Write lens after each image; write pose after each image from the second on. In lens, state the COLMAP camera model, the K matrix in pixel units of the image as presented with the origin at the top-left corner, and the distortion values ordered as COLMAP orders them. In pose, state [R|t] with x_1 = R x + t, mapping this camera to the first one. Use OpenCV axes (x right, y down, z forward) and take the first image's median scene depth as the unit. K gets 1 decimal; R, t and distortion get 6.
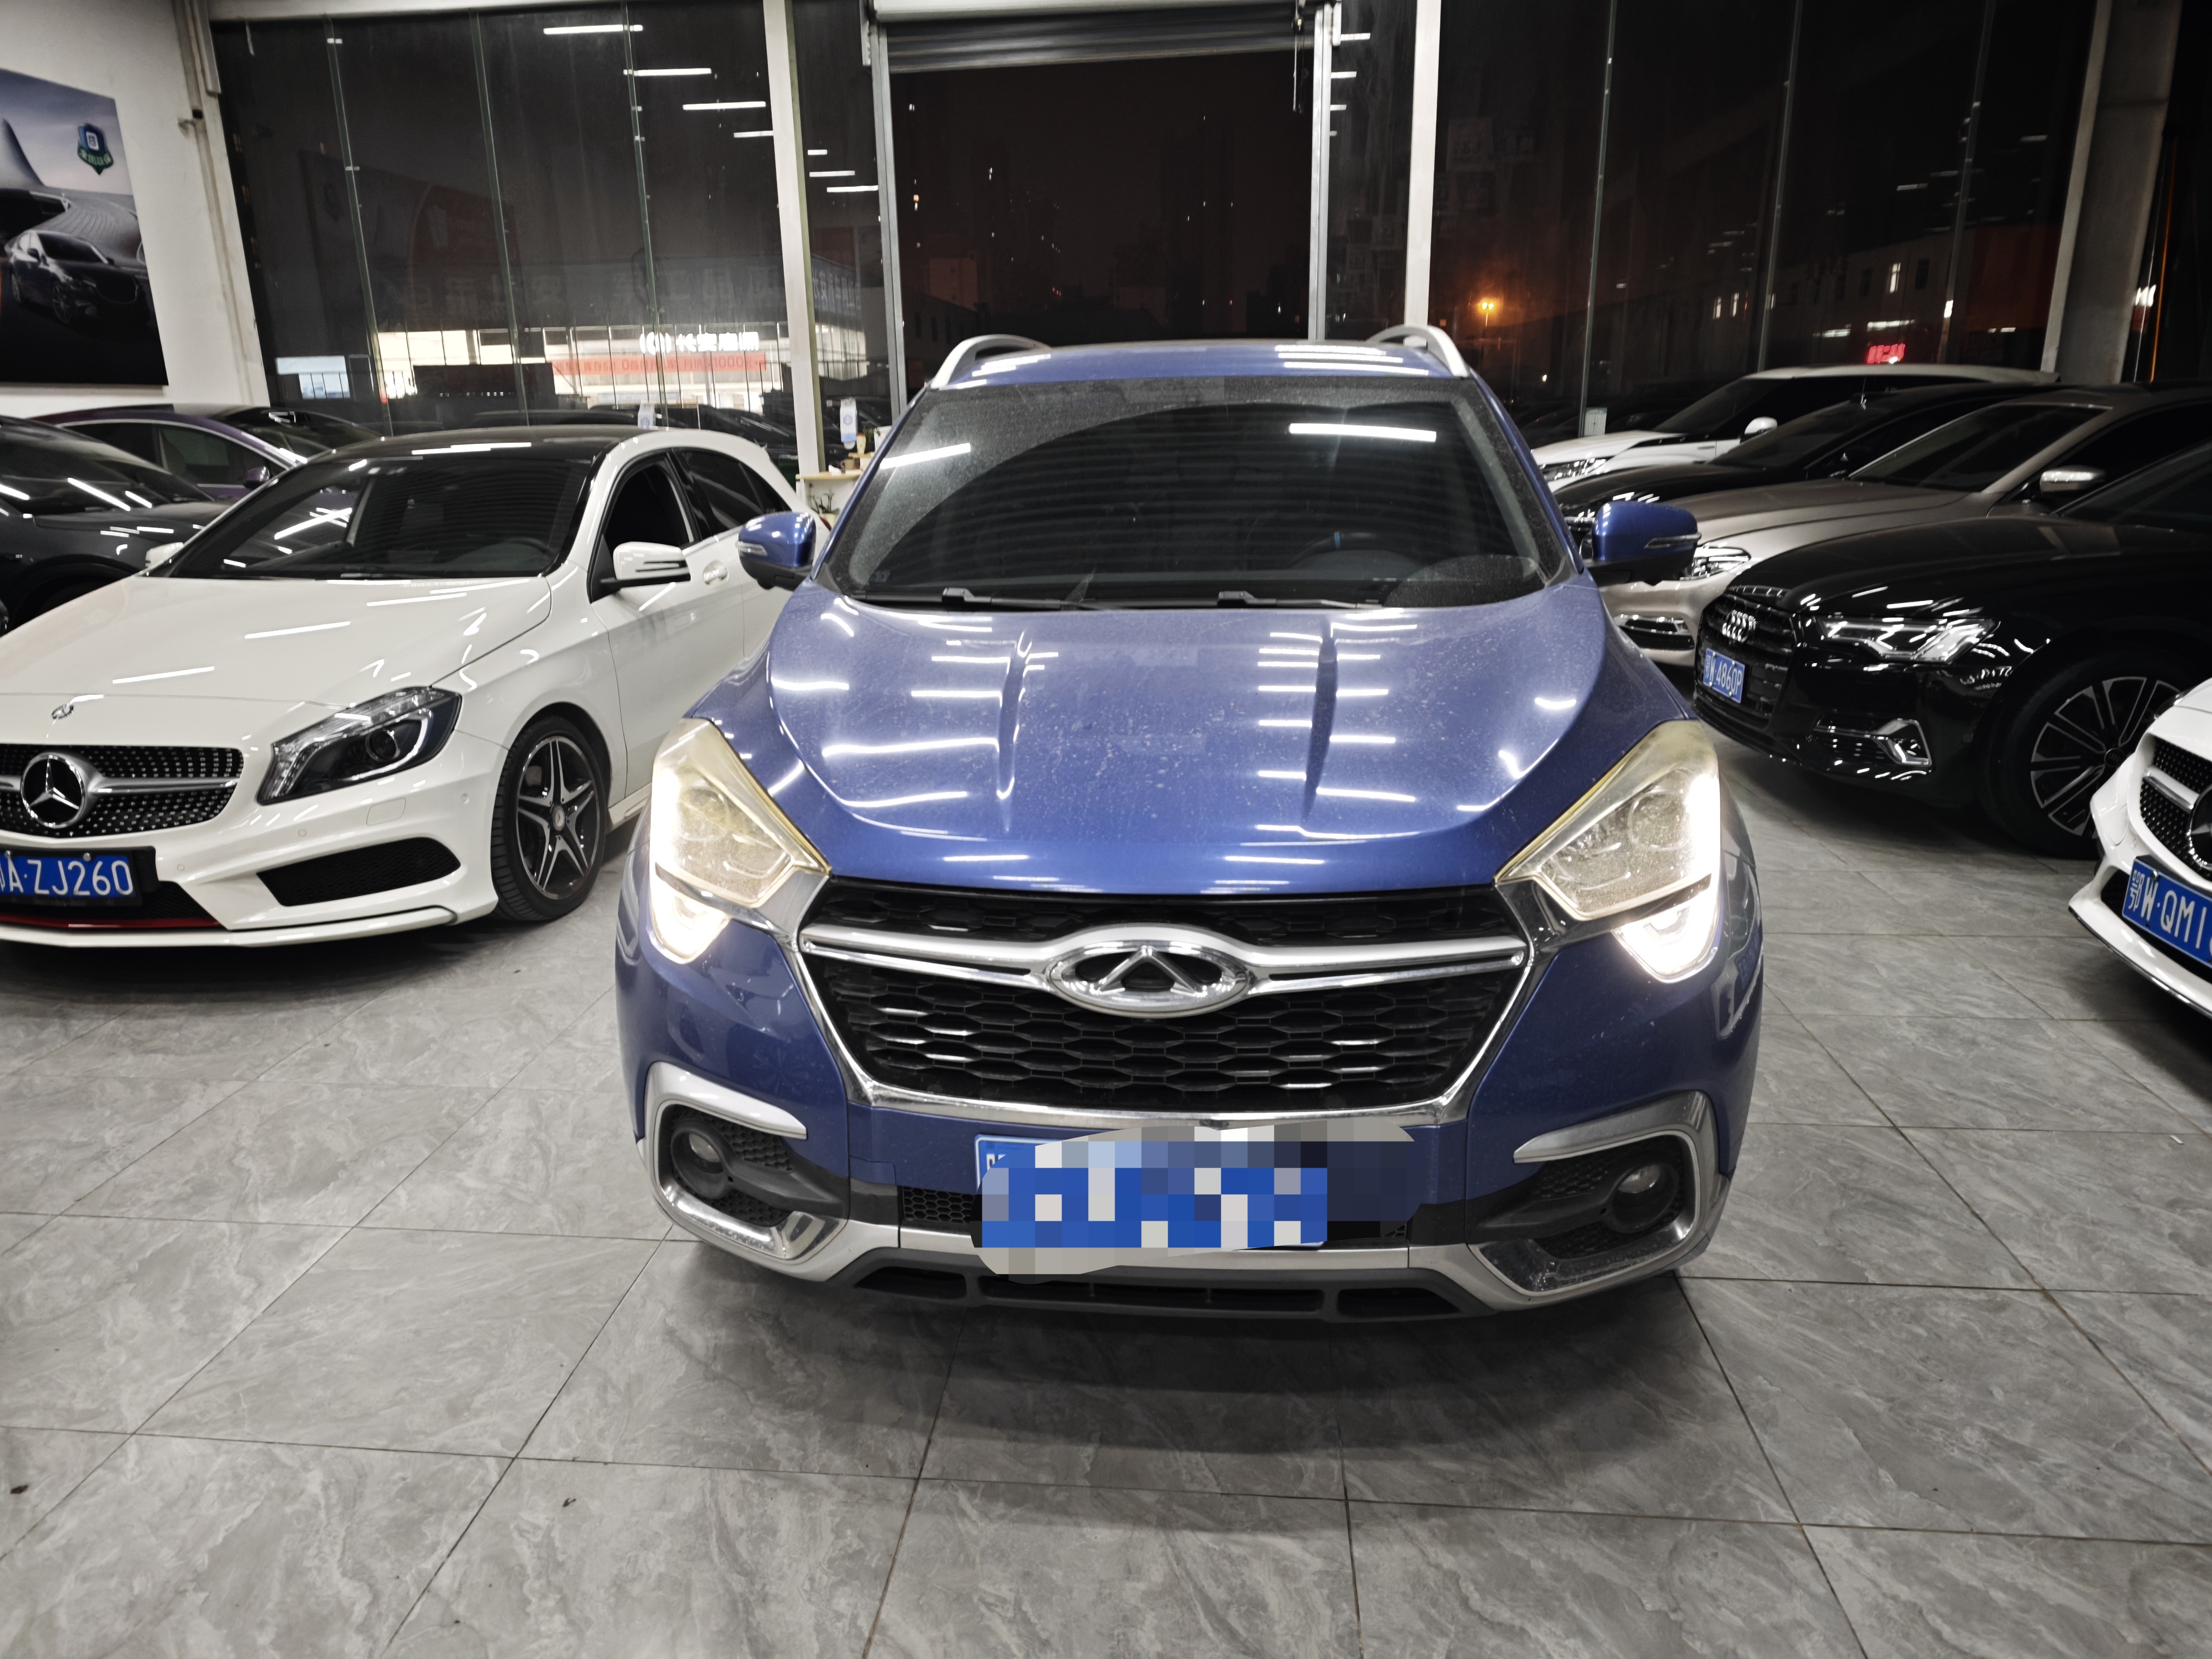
lens RADIAL K [[1506.7, 0, 1086.9], [0, 1506.7, 903.6], [0, 0, 1]] dist [0.004859, -0.010134]
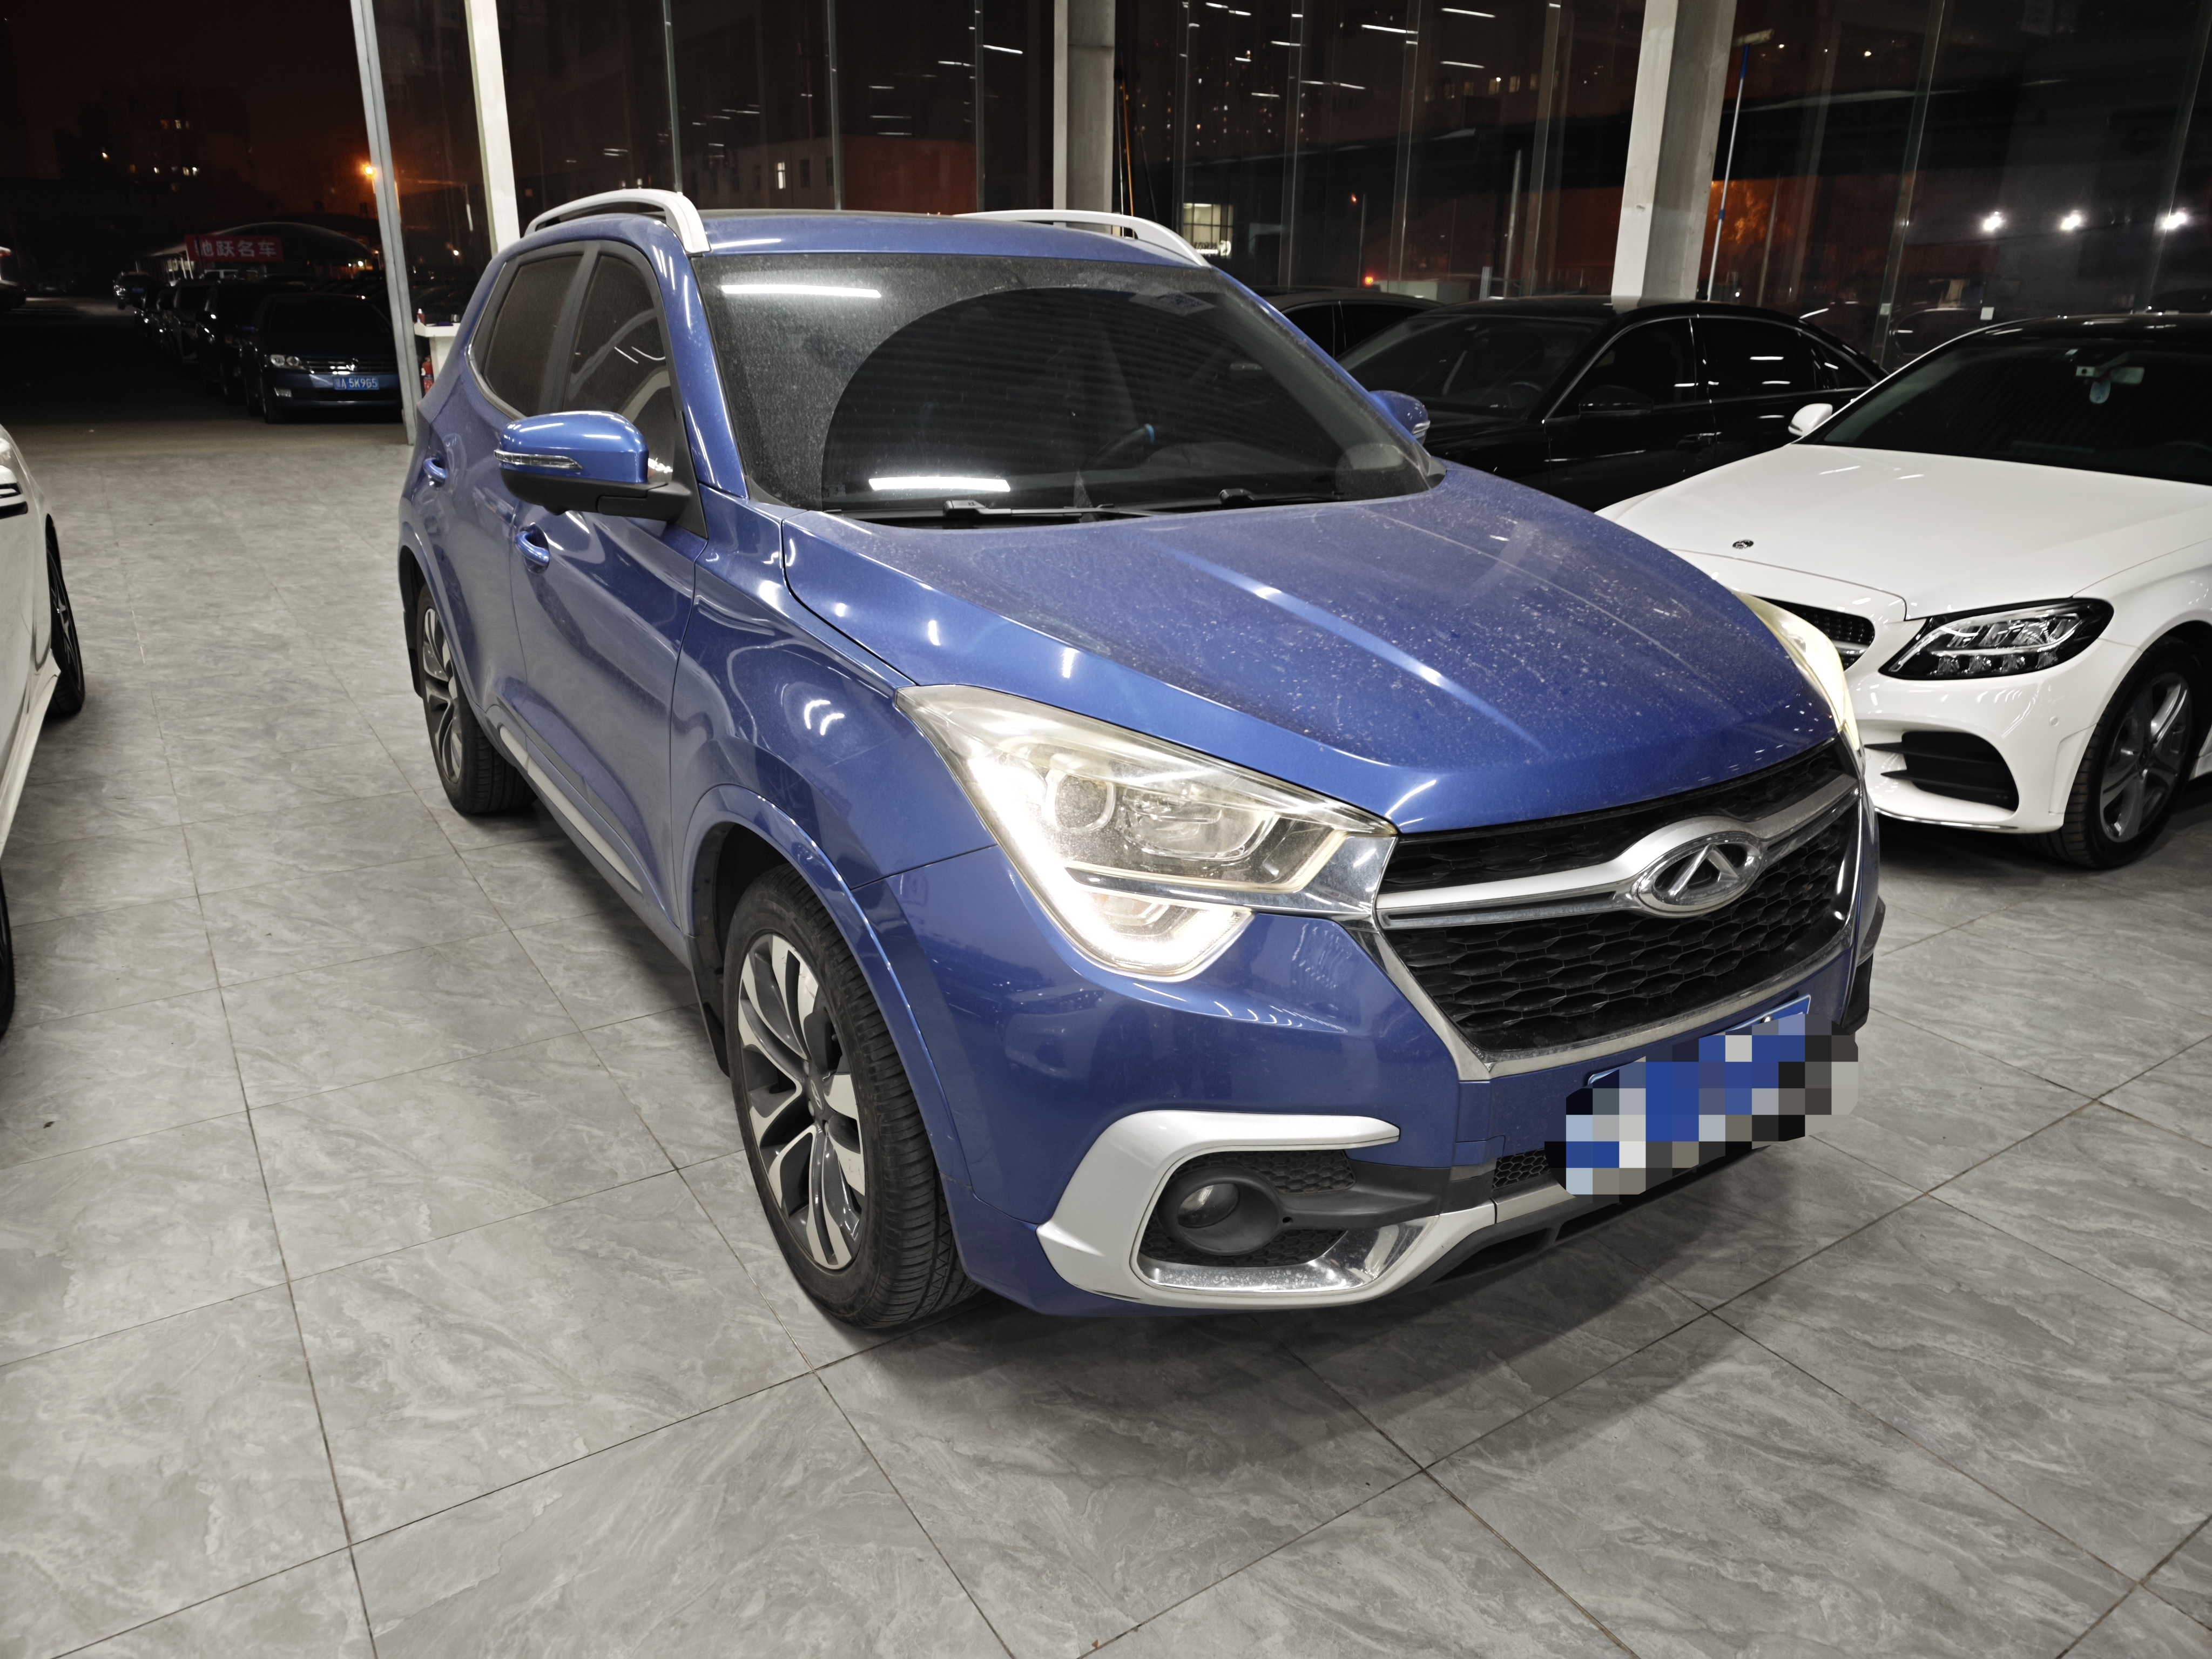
lens RADIAL K [[1507.4, 0, 1106.0], [0, 1507.4, 829.5], [0, 0, 1]] dist [0.001356, -0.008195]
pose [[0.773557, -0.182947, 0.606745, -0.358093], [0.166239, 0.982476, 0.084295, -0.053498], [-0.611534, 0.035658, 0.790414, 0.181054]]
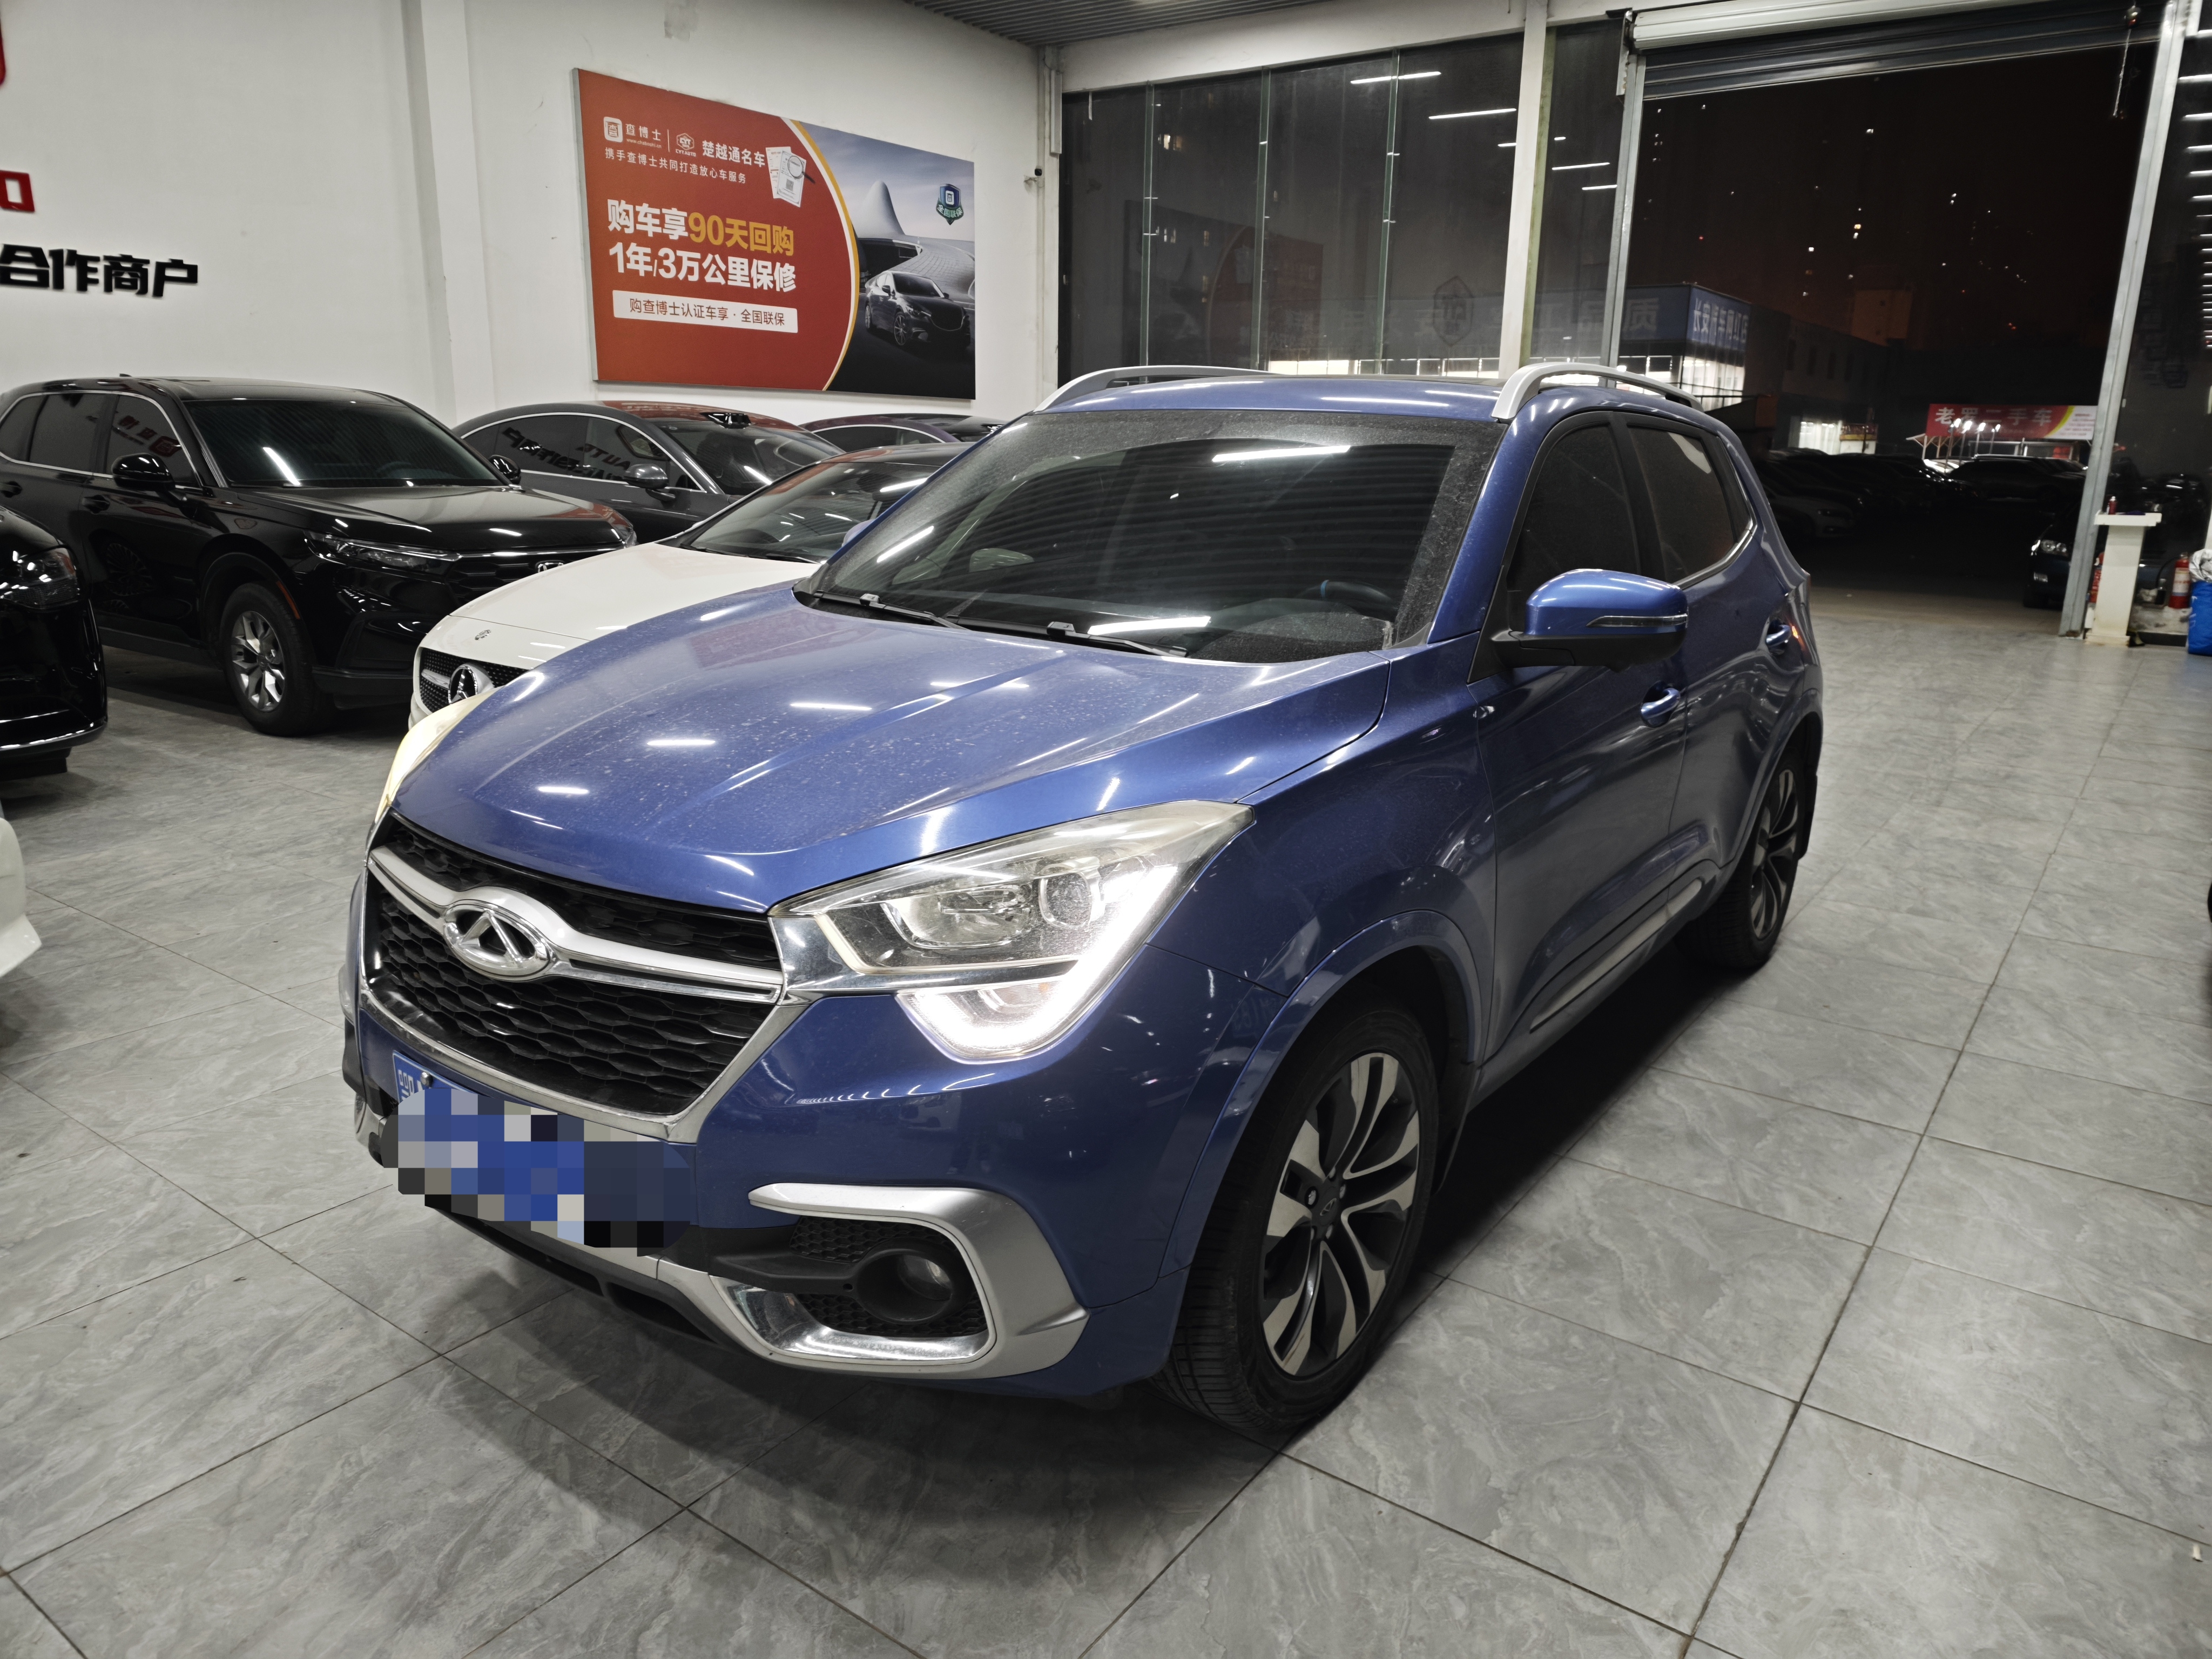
lens RADIAL K [[1515.0, 0, 1125.6], [0, 1515.0, 872.3], [0, 0, 1]] dist [0.003871, -0.017148]
pose [[0.866055, 0.174038, -0.468678, 0.383411], [-0.192009, 0.981346, 0.009605, -0.039297], [0.461607, 0.081672, 0.883317, 0.098708]]
